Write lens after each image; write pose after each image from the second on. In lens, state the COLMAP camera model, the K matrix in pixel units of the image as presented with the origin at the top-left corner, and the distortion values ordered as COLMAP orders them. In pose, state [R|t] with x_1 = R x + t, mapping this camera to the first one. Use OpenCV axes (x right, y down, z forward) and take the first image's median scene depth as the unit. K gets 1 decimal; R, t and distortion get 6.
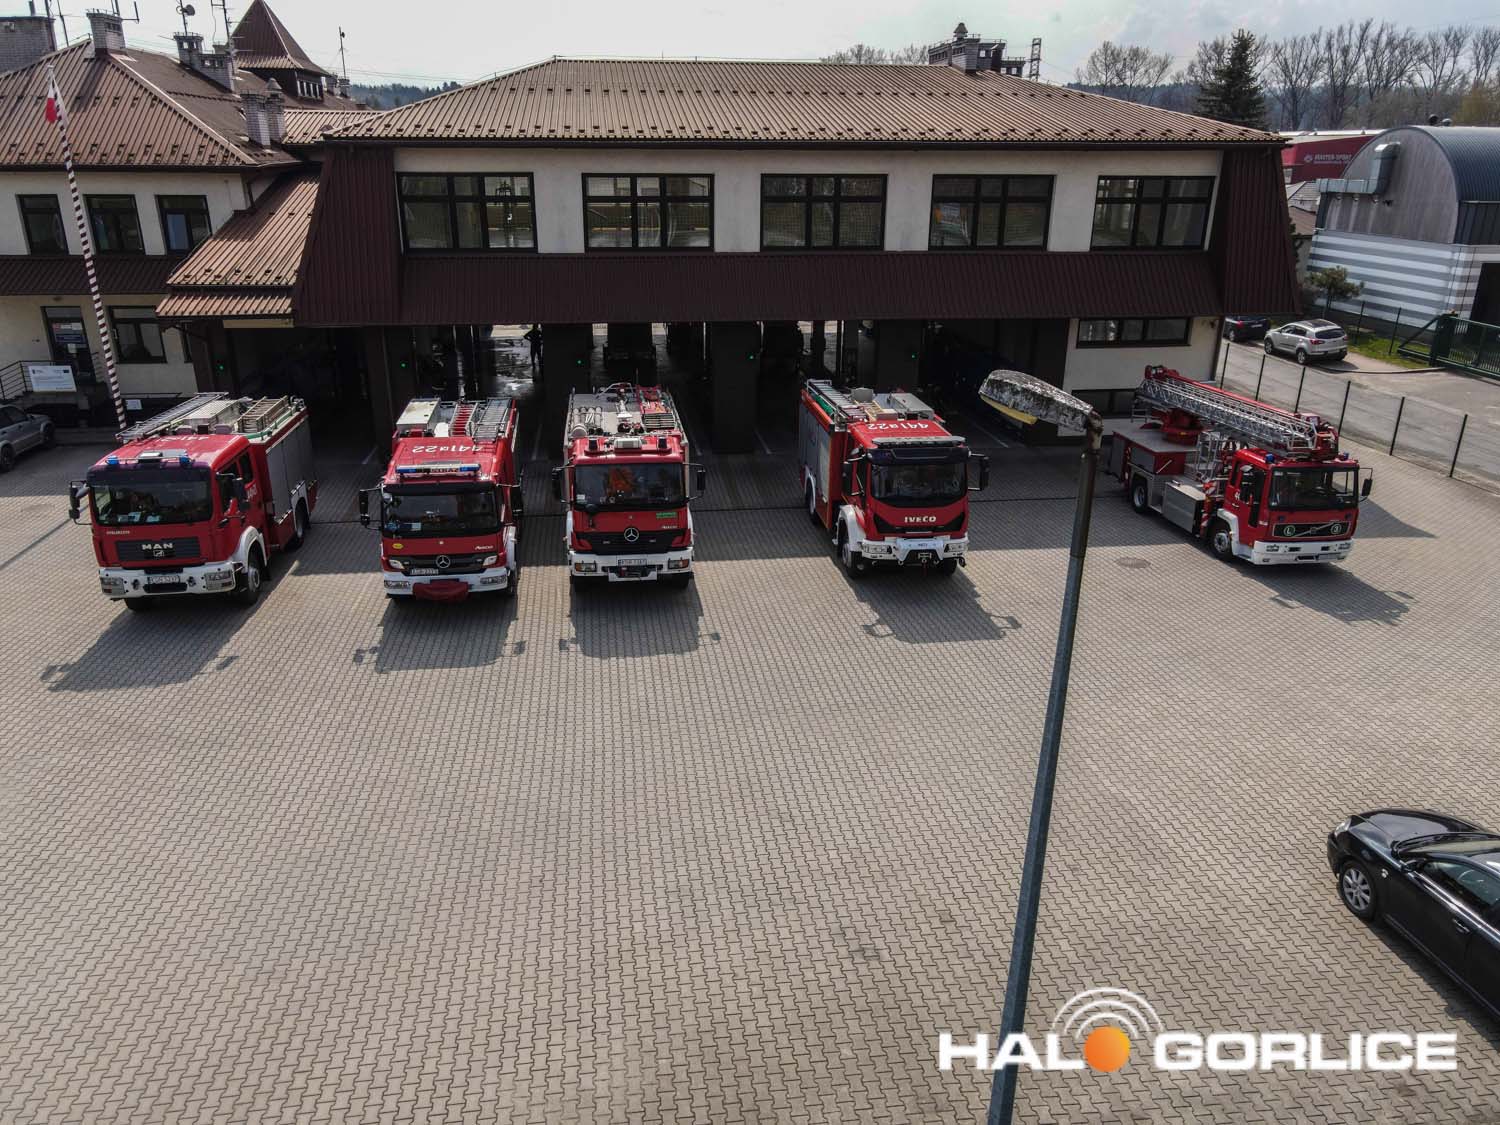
lens RADIAL K [[1075.3, 0, 736.7], [0, 1075.3, 588.0], [0, 0, 1]] dist [0.018174, -0.001858]
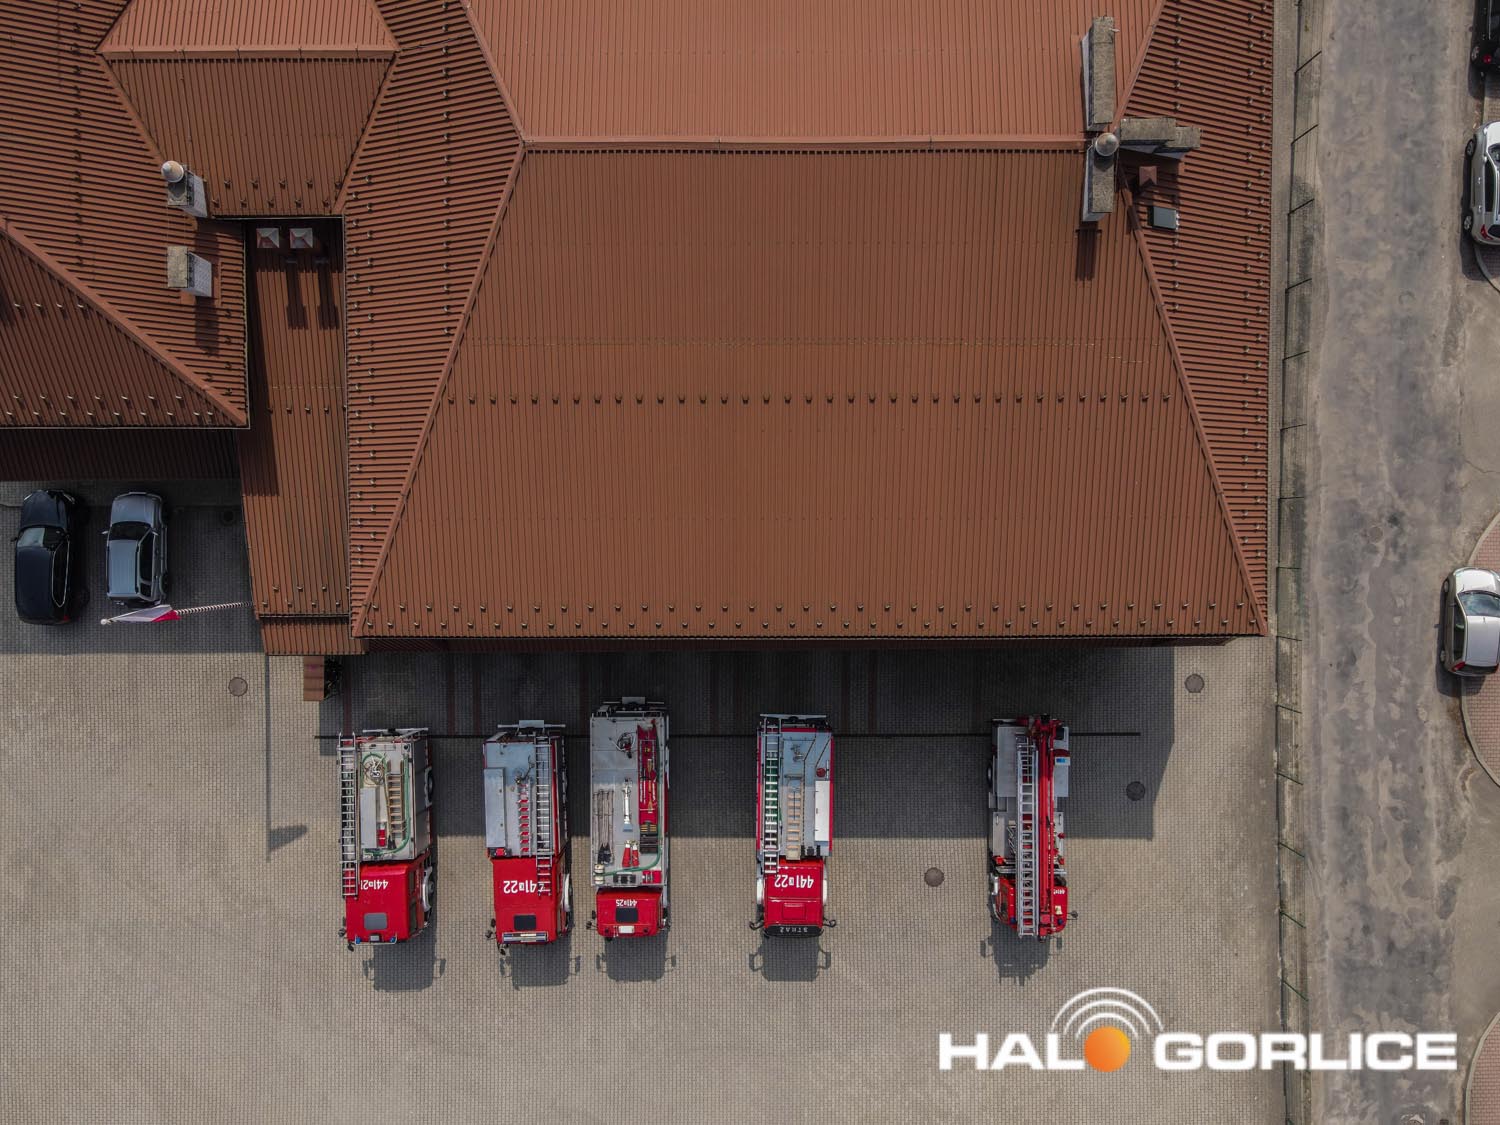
lens RADIAL K [[1116.3, 0, 744.4], [0, 1116.3, 575.8], [0, 0, 1]] dist [-0.000910, 0.029803]
pose [[0.992116, 0.125201, -0.005519, 0.028426], [-0.039387, 0.353311, 0.934676, -1.881590], [0.118972, -0.927090, 0.355457, 0.822568]]
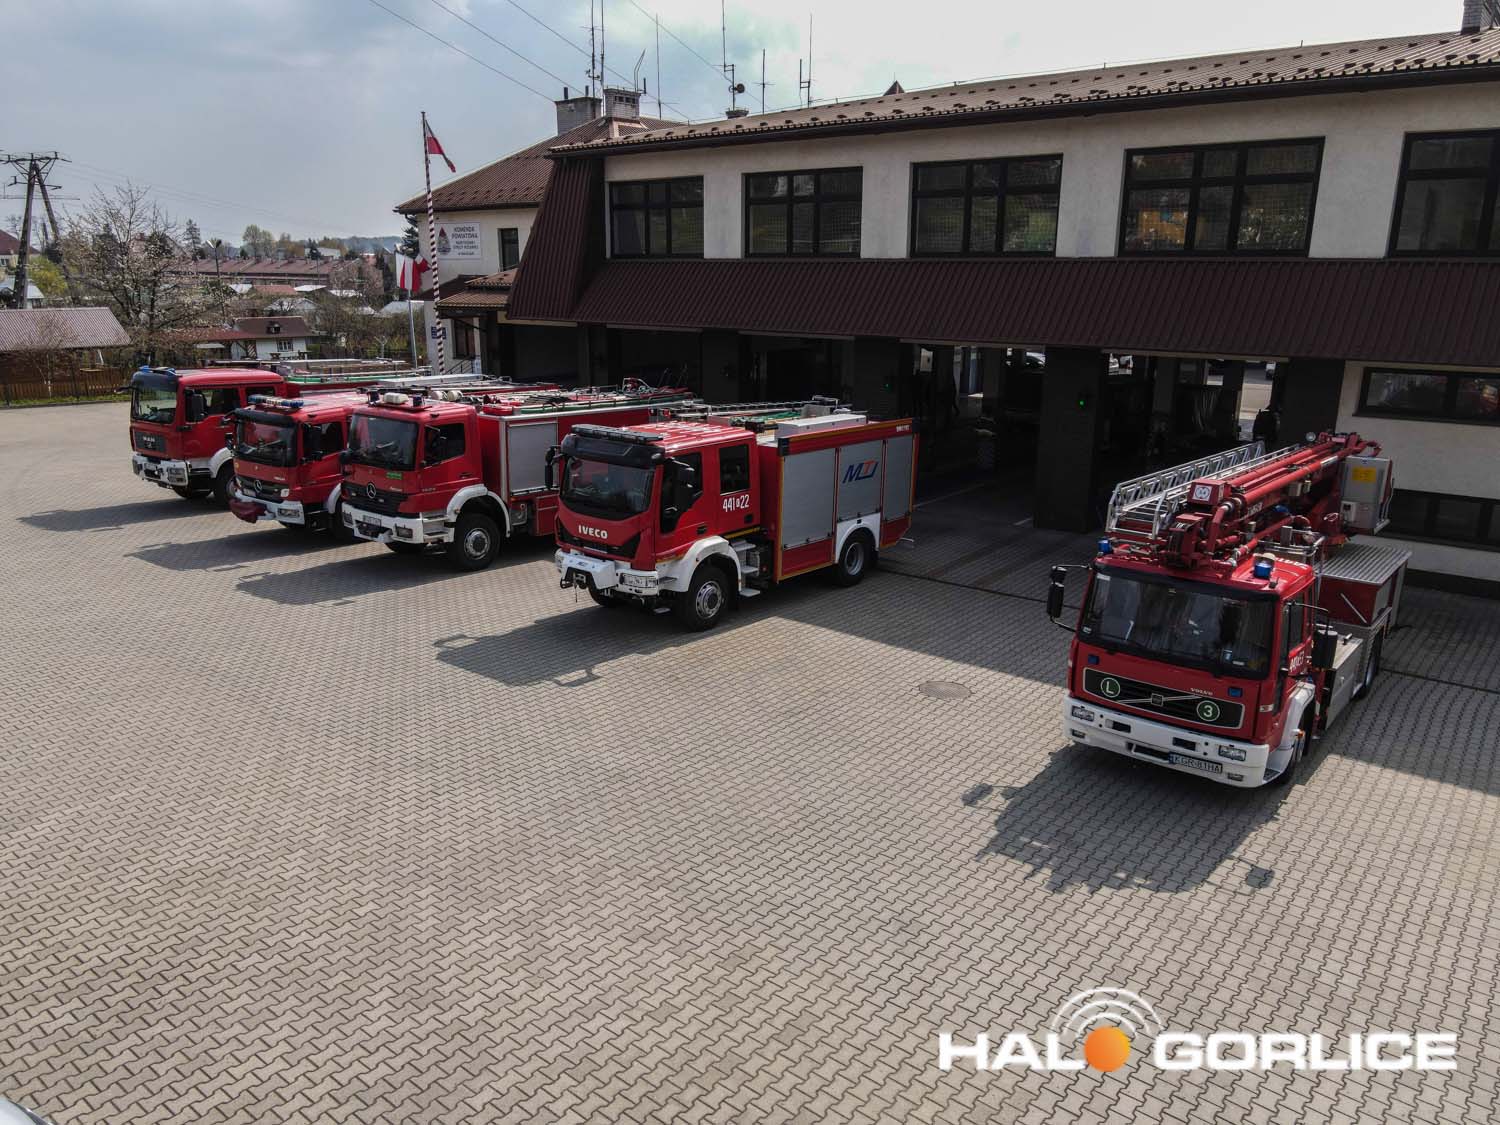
lens RADIAL K [[1098.7, 0, 743.8], [0, 1098.7, 573.5], [0, 0, 1]] dist [0.015660, -0.002312]
pose [[0.696370, 0.187602, -0.692730, 0.744968], [-0.268441, 0.963254, -0.008986, -0.053508], [0.665589, 0.192214, 0.721141, 0.480449]]
